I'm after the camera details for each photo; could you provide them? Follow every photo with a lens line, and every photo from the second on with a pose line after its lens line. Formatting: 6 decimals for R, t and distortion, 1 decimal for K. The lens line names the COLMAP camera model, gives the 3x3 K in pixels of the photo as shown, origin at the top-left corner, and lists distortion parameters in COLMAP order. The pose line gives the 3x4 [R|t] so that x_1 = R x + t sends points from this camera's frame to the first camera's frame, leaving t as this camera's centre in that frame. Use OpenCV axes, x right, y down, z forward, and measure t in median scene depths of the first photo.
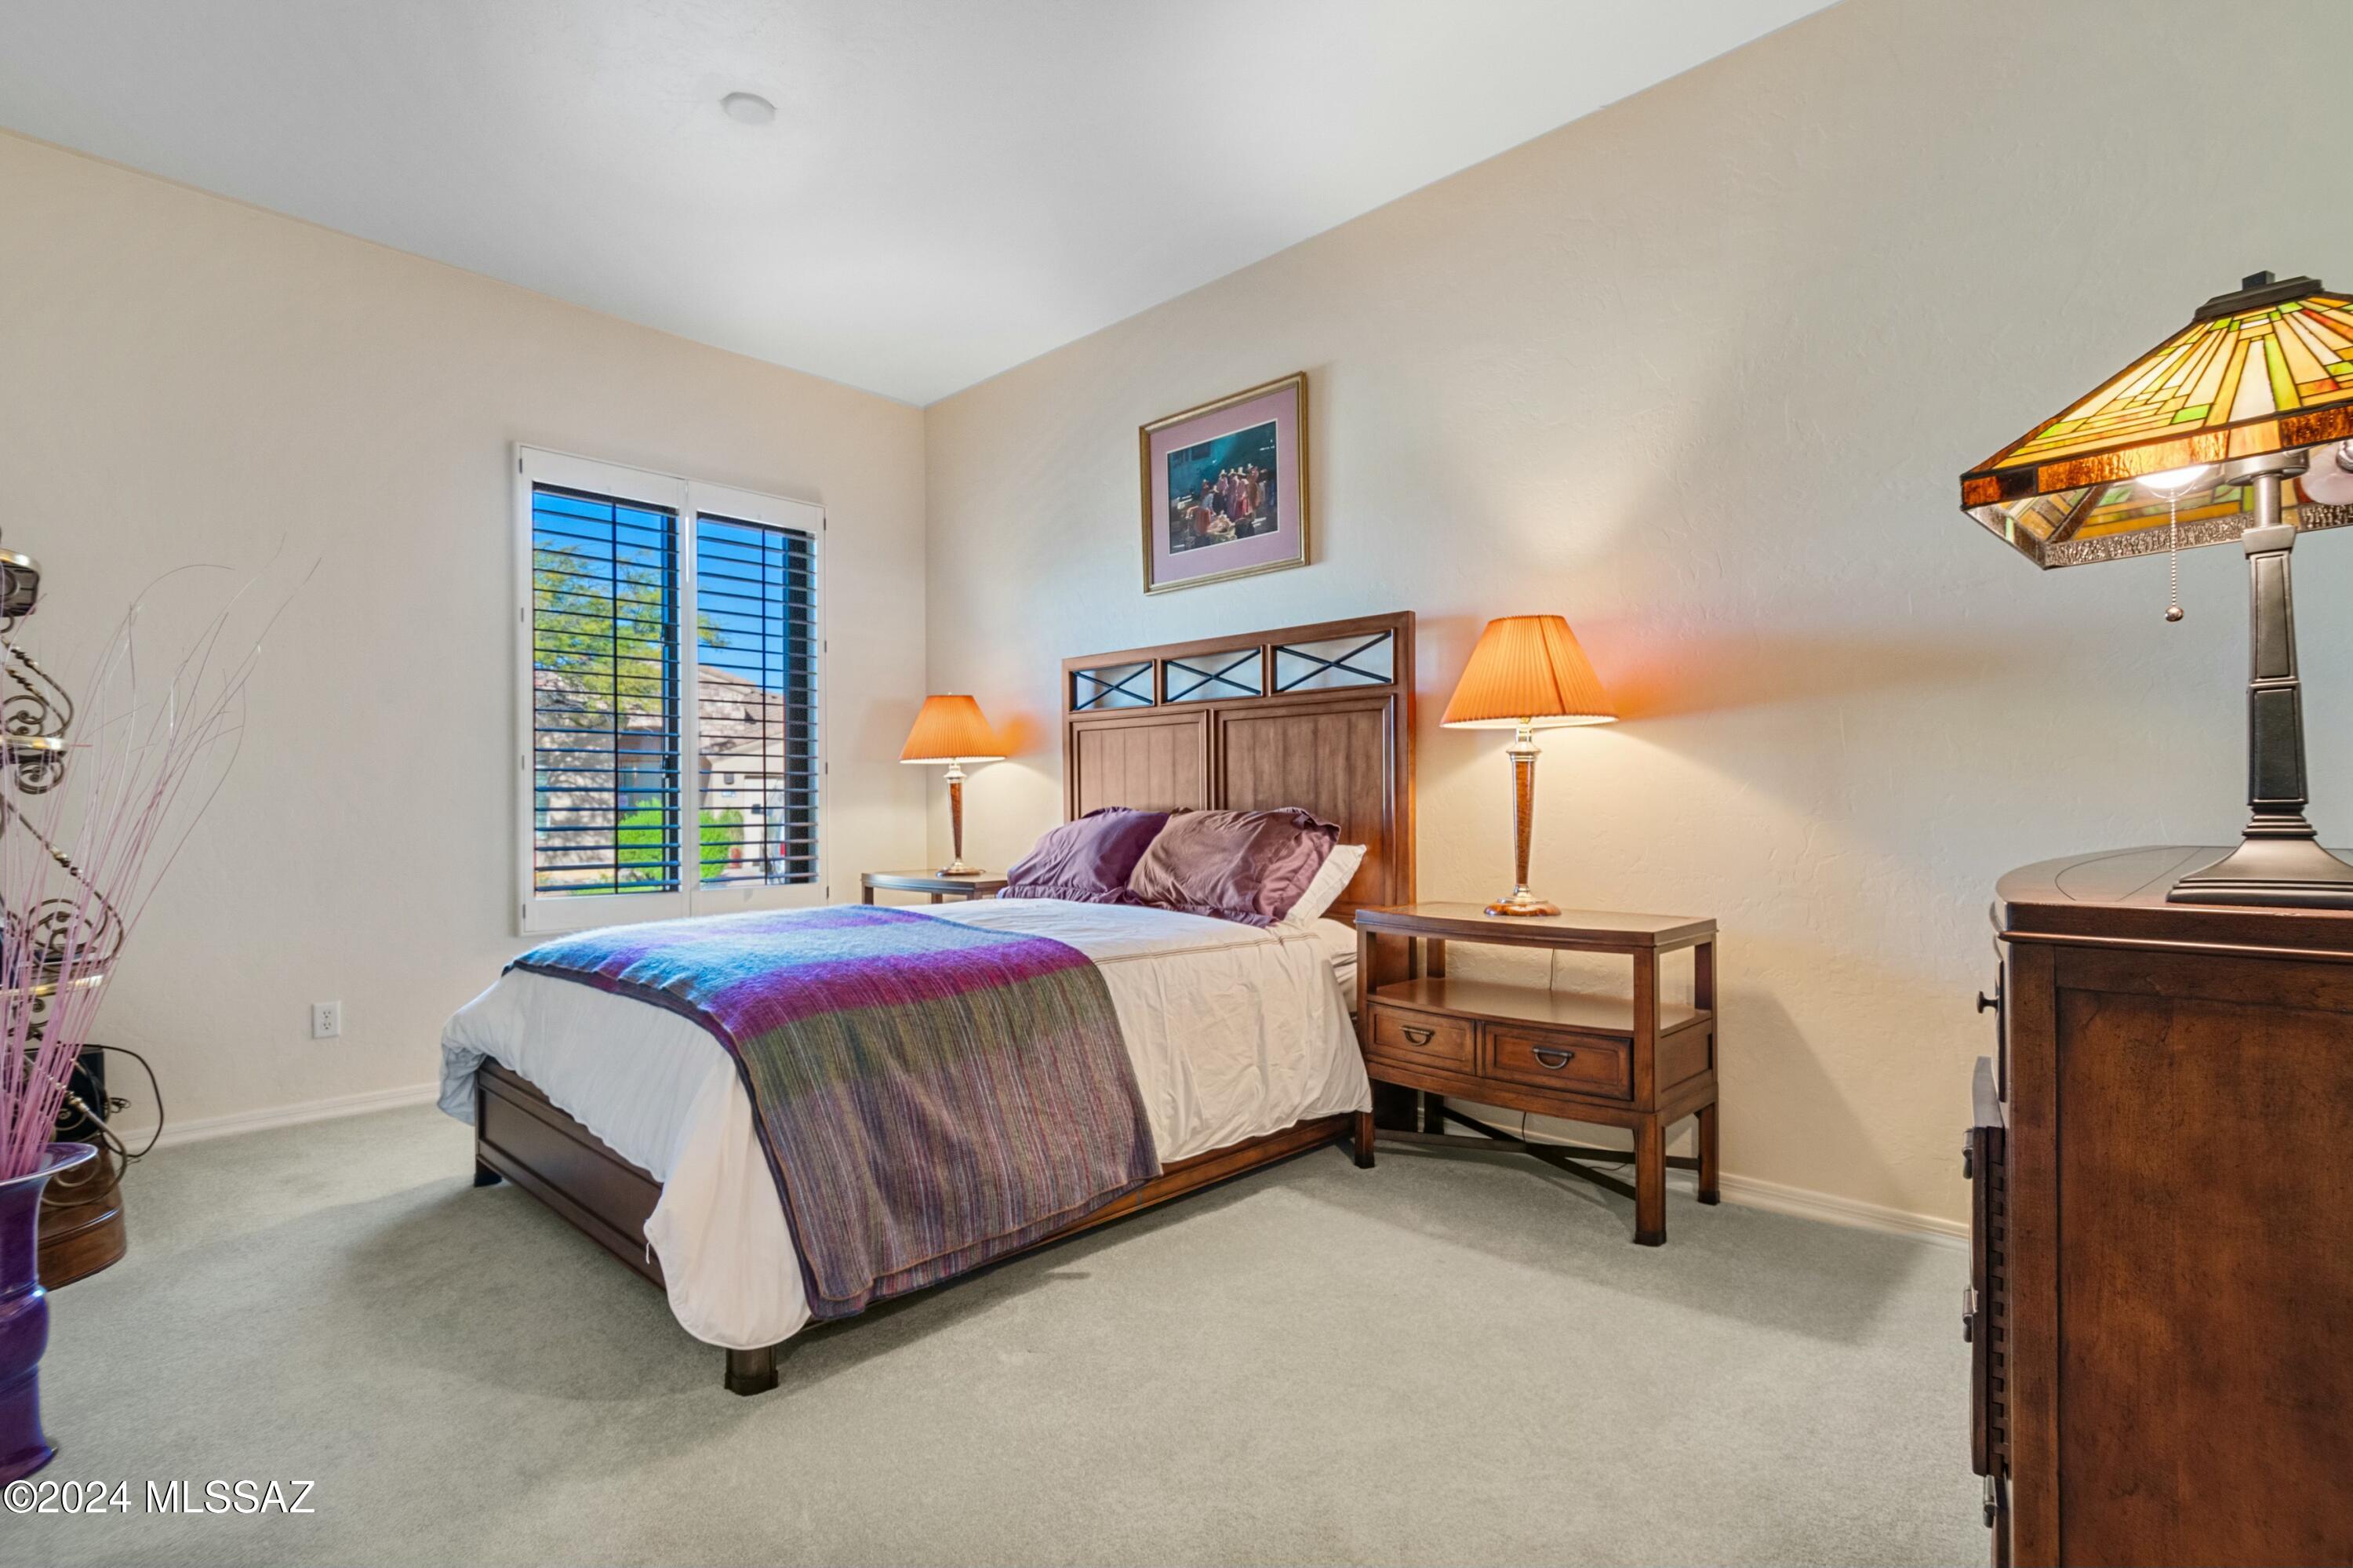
lens RADIAL K [[1125.5, 0, 1171.6], [0, 1125.5, 798.8], [0, 0, 1]] dist [0.004007, -0.004932]
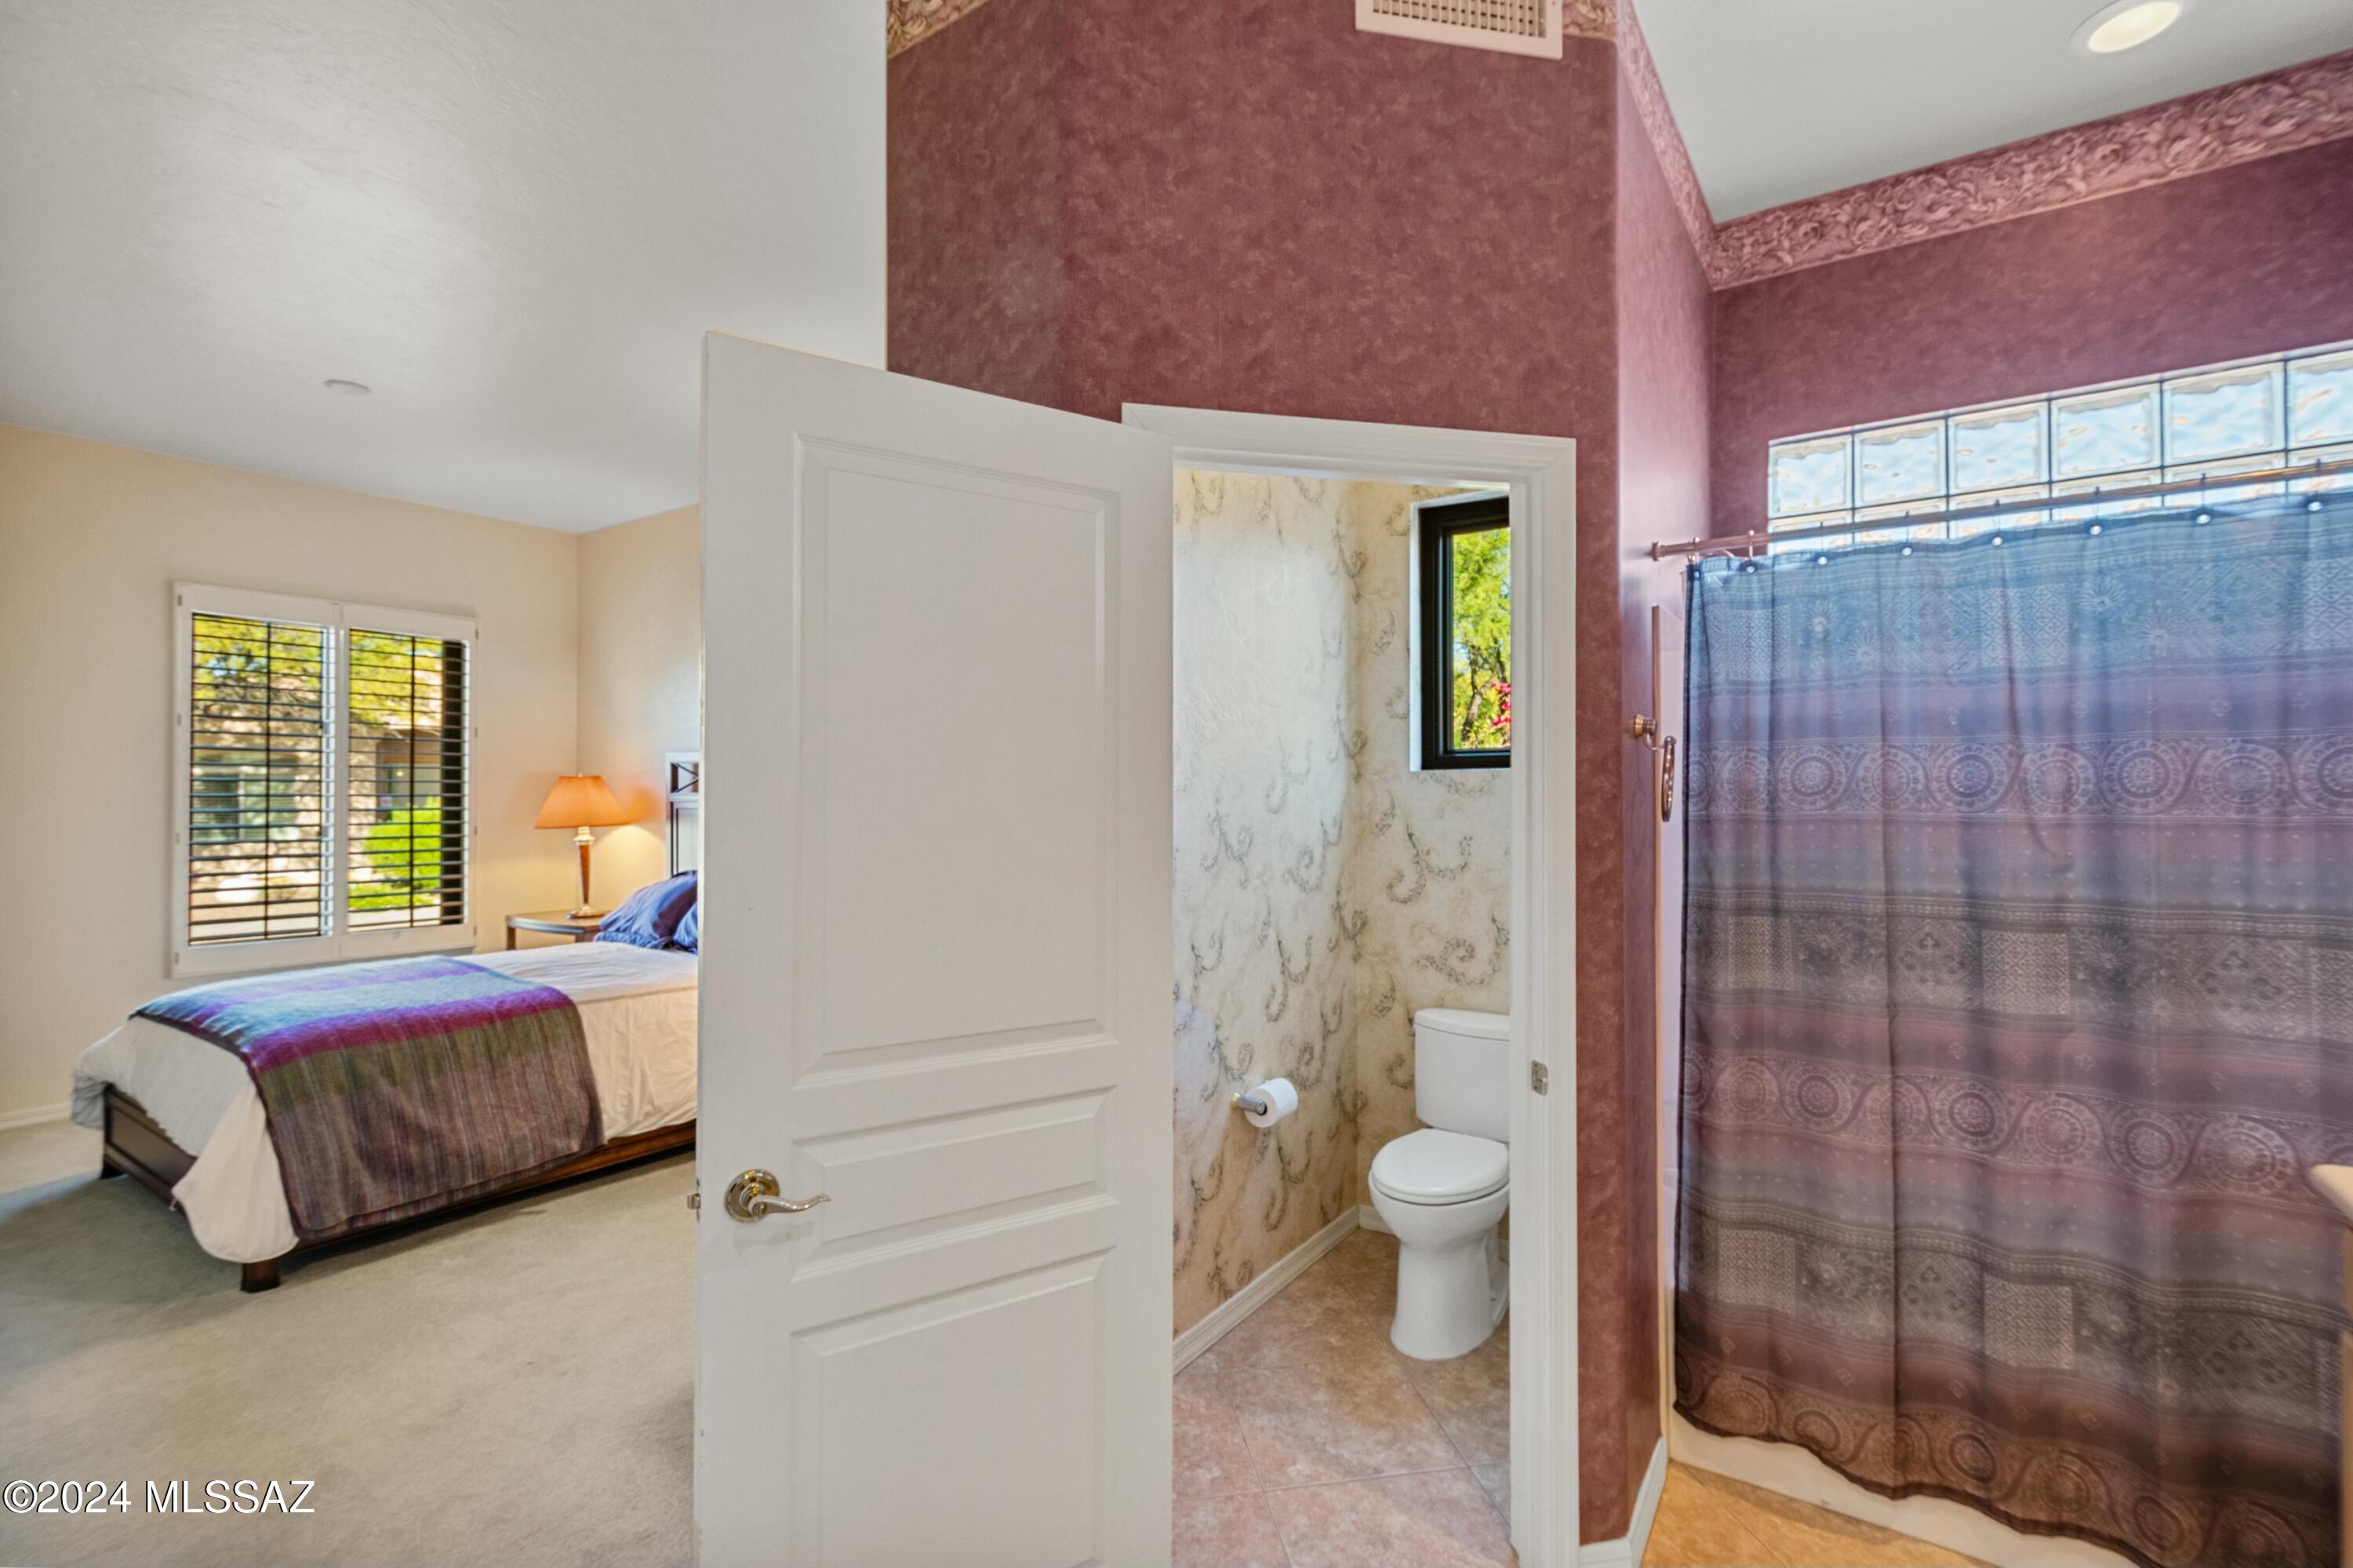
lens RADIAL K [[1057.2, 0, 1186.2], [0, 1057.2, 781.5], [0, 0, 1]] dist [0.002189, -0.000662]
pose [[0.984399, 0.010224, 0.175651, 0.530626], [-0.008806, 0.999922, -0.008853, -0.160881], [-0.175728, 0.007168, 0.984413, -0.585879]]
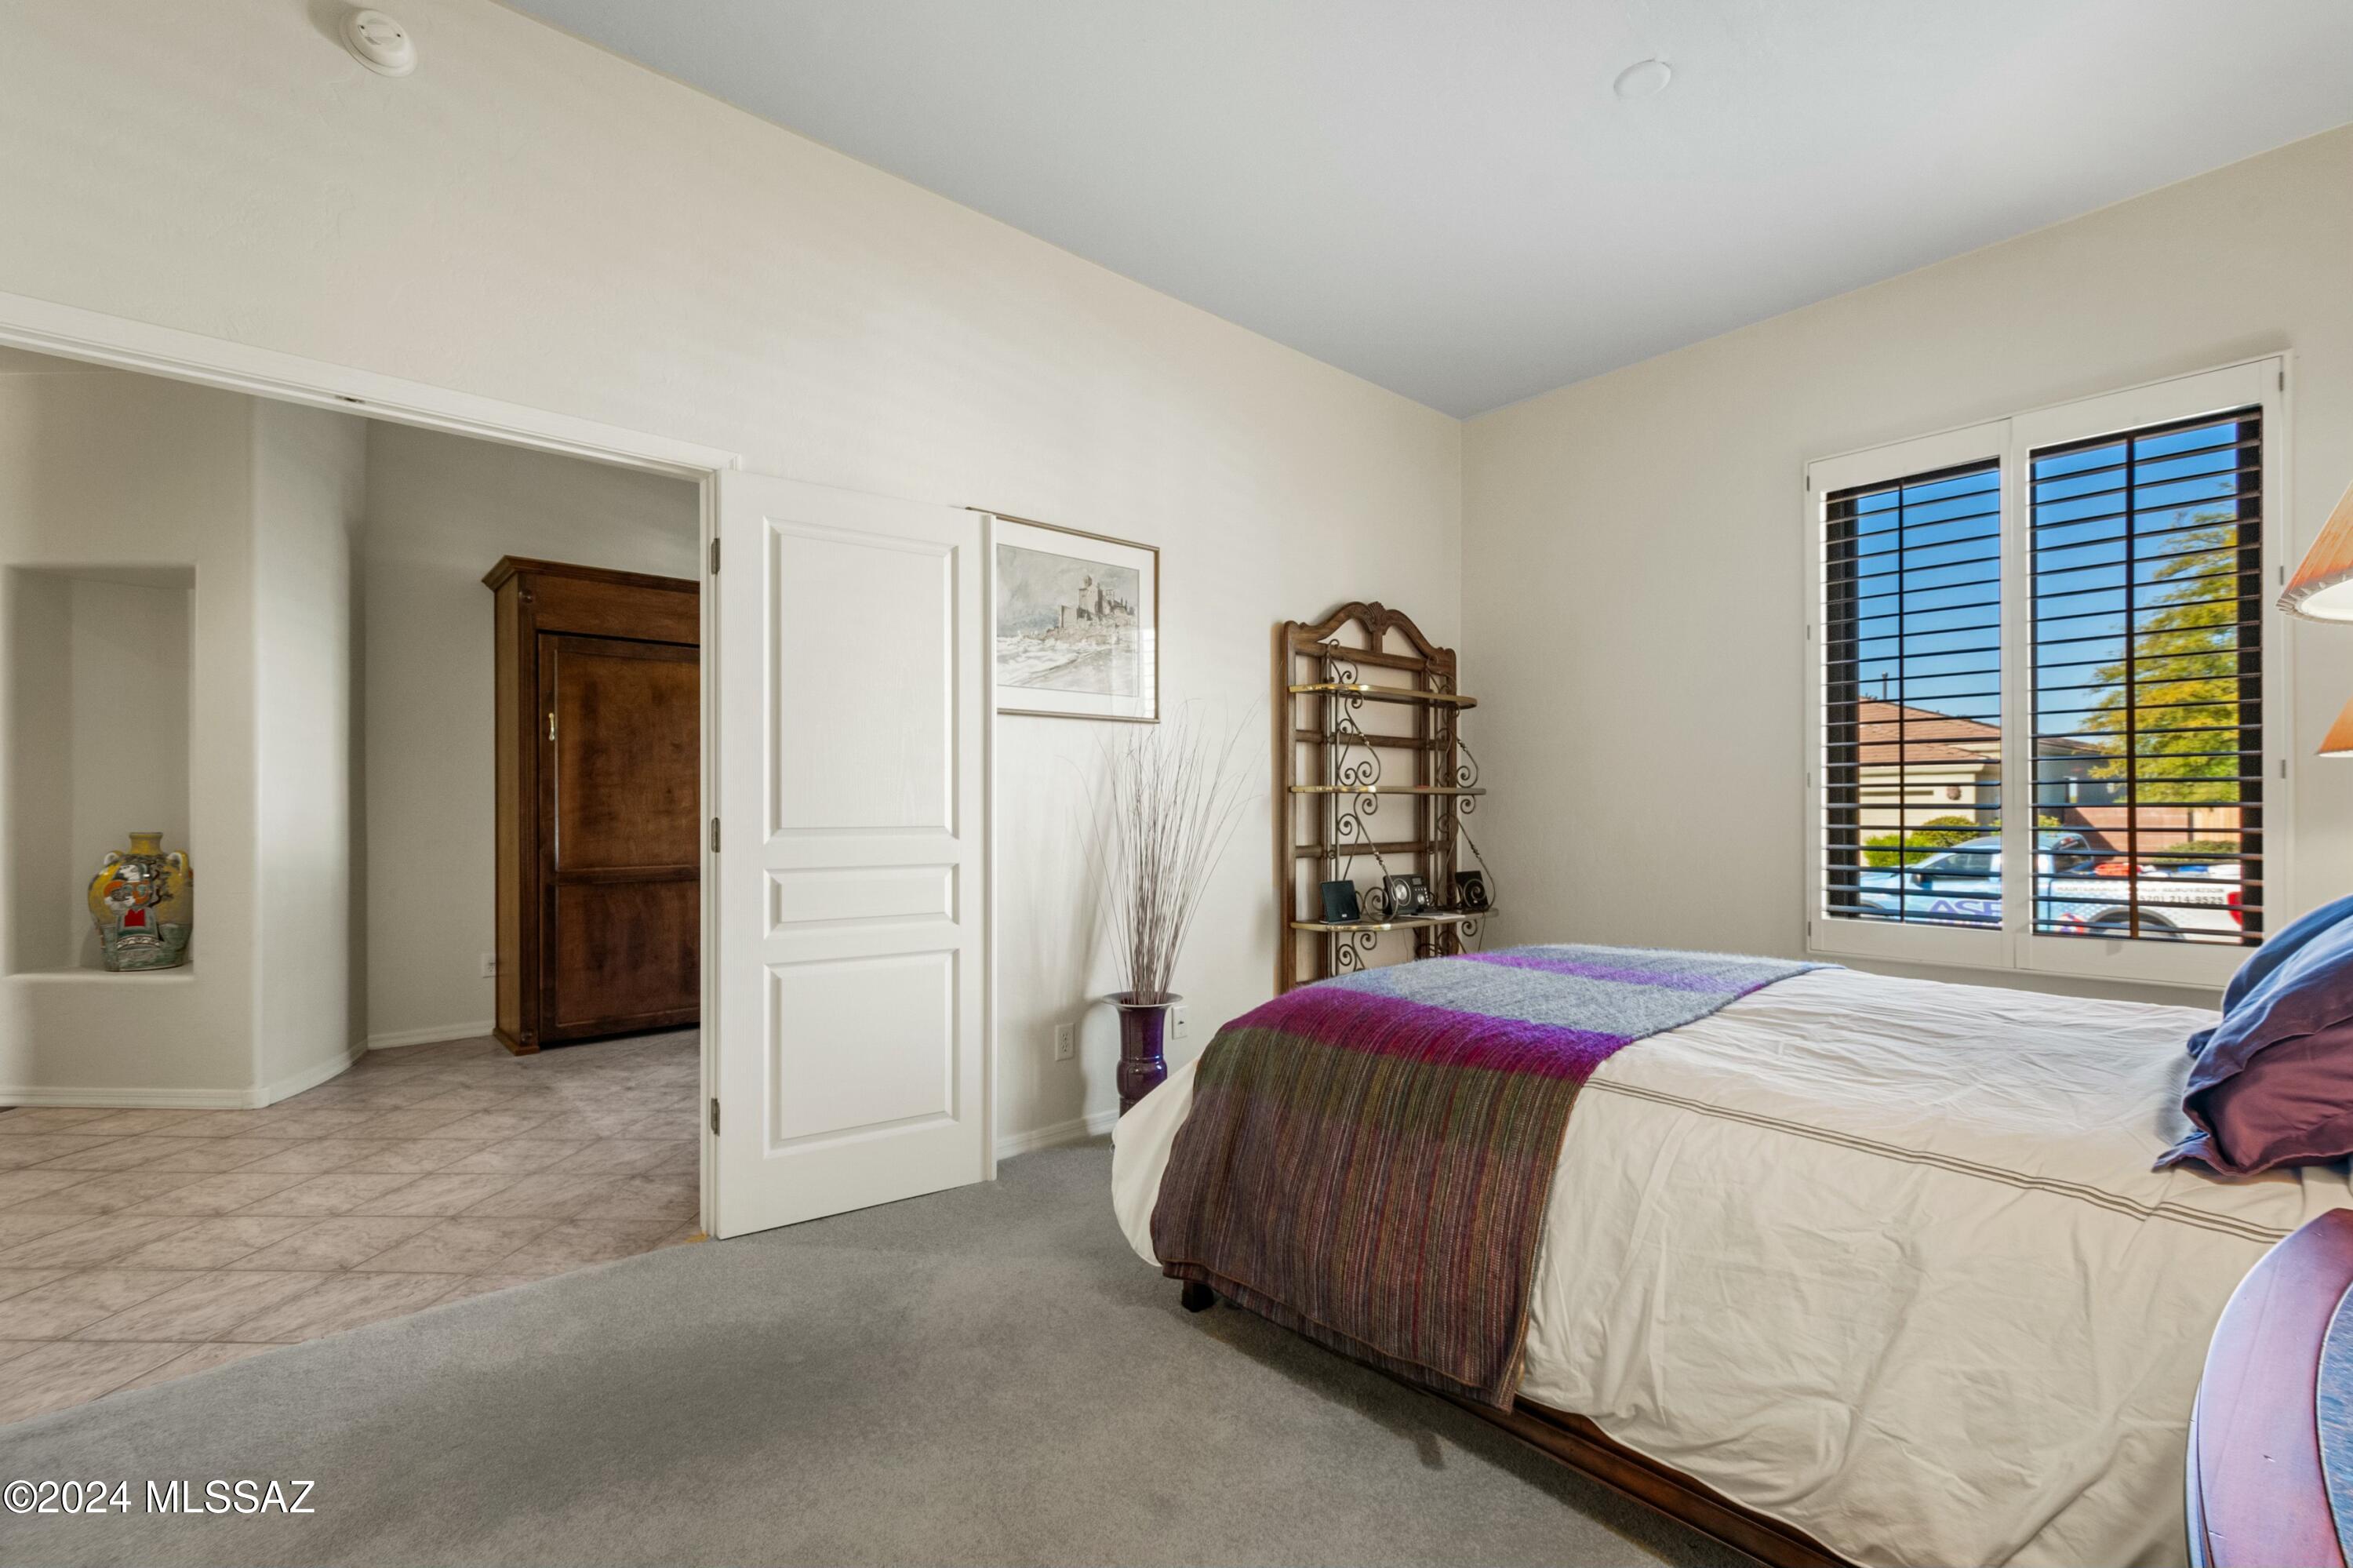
lens RADIAL K [[1057.2, 0, 1224.5], [0, 1057.2, 801.3], [0, 0, 1]] dist [0.002189, -0.000662]
pose [[-0.066225, 0.004610, -0.997794, 0.656641], [0.010334, 0.999939, 0.003934, -0.036050], [0.997751, -0.010051, -0.066269, 0.911037]]
